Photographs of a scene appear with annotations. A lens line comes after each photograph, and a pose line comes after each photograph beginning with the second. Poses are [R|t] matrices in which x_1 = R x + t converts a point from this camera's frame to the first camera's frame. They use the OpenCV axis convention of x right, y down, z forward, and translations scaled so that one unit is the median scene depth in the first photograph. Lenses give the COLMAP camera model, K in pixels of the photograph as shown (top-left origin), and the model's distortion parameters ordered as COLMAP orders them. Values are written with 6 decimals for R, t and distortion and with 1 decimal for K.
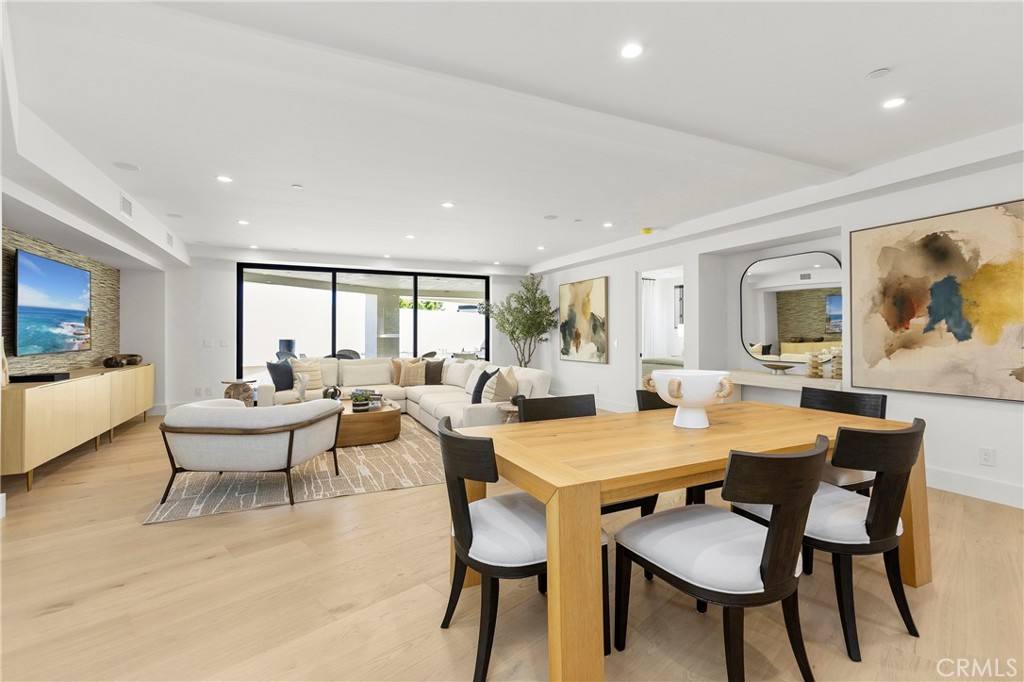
lens RADIAL K [[473.5, 0, 508.1], [0, 473.5, 332.9], [0, 0, 1]] dist [-0.014843, 0.006211]
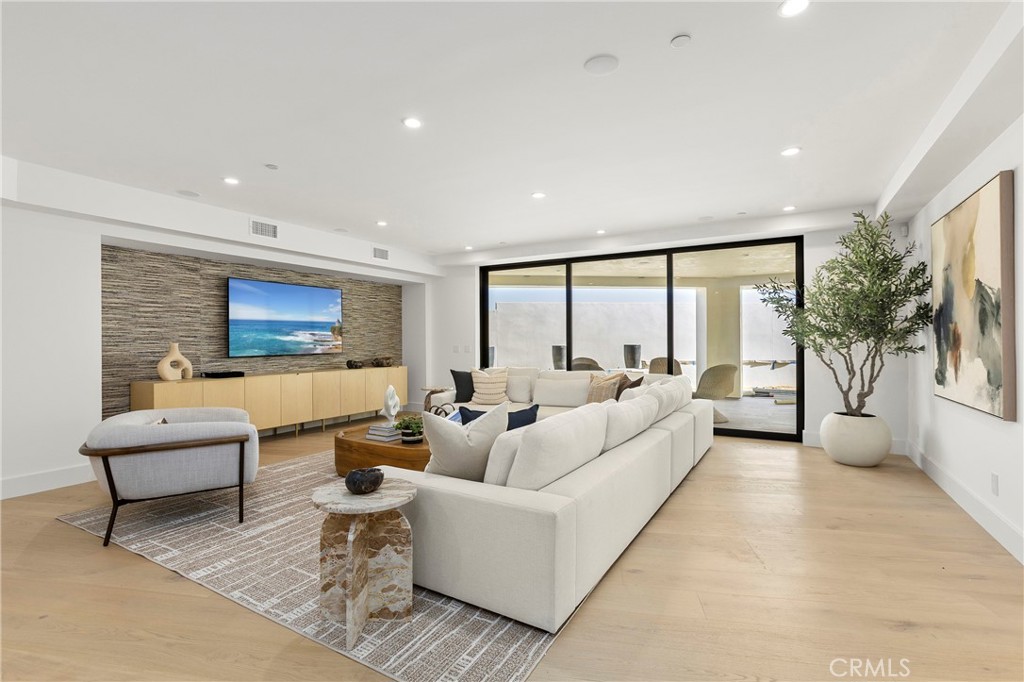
lens RADIAL K [[473.5, 0, 520.6], [0, 473.5, 343.9], [0, 0, 1]] dist [-0.014843, 0.006211]
pose [[0.575556, 0.002536, -0.817758, 0.280466], [0.007490, 0.999937, 0.008372, 0.003158], [0.817728, -0.010944, 0.575501, 0.494440]]
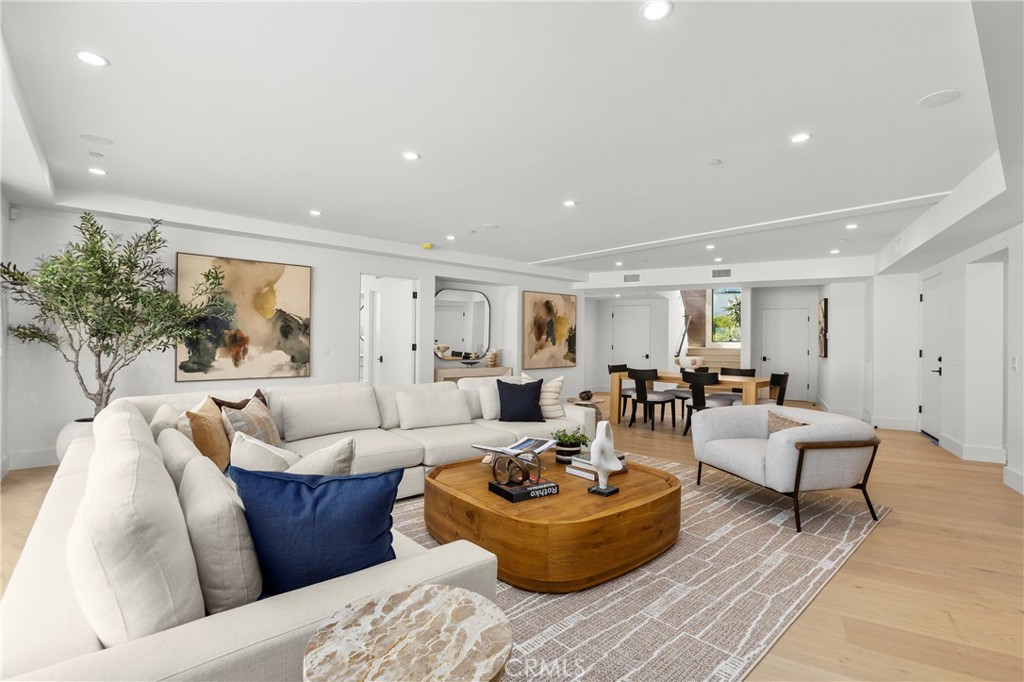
lens RADIAL K [[473.5, 0, 516.5], [0, 473.5, 341.6], [0, 0, 1]] dist [-0.014843, 0.006211]
pose [[-0.286944, -0.001763, 0.957946, -0.639214], [-0.016331, 0.999862, -0.003051, 0.003136], [-0.957808, -0.016520, -0.286933, 0.878133]]
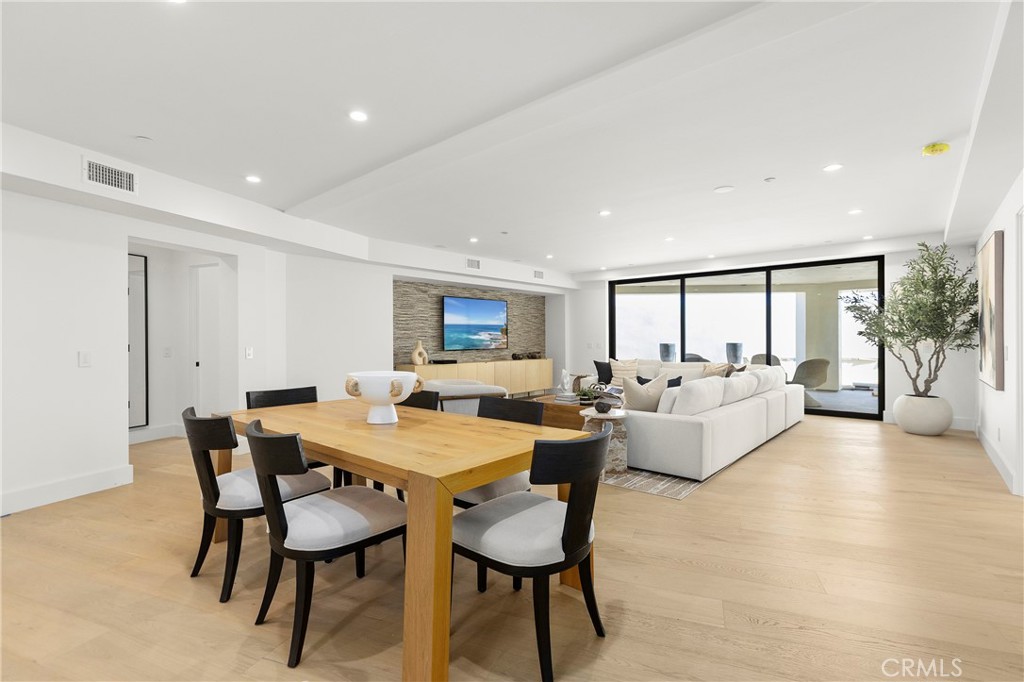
lens RADIAL K [[473.5, 0, 513.7], [0, 473.5, 343.0], [0, 0, 1]] dist [-0.014843, 0.006211]
pose [[0.402155, 0.004877, -0.915559, 0.474332], [0.006787, 0.999942, 0.008308, 0.002258], [0.915547, -0.009555, 0.402098, 0.258261]]
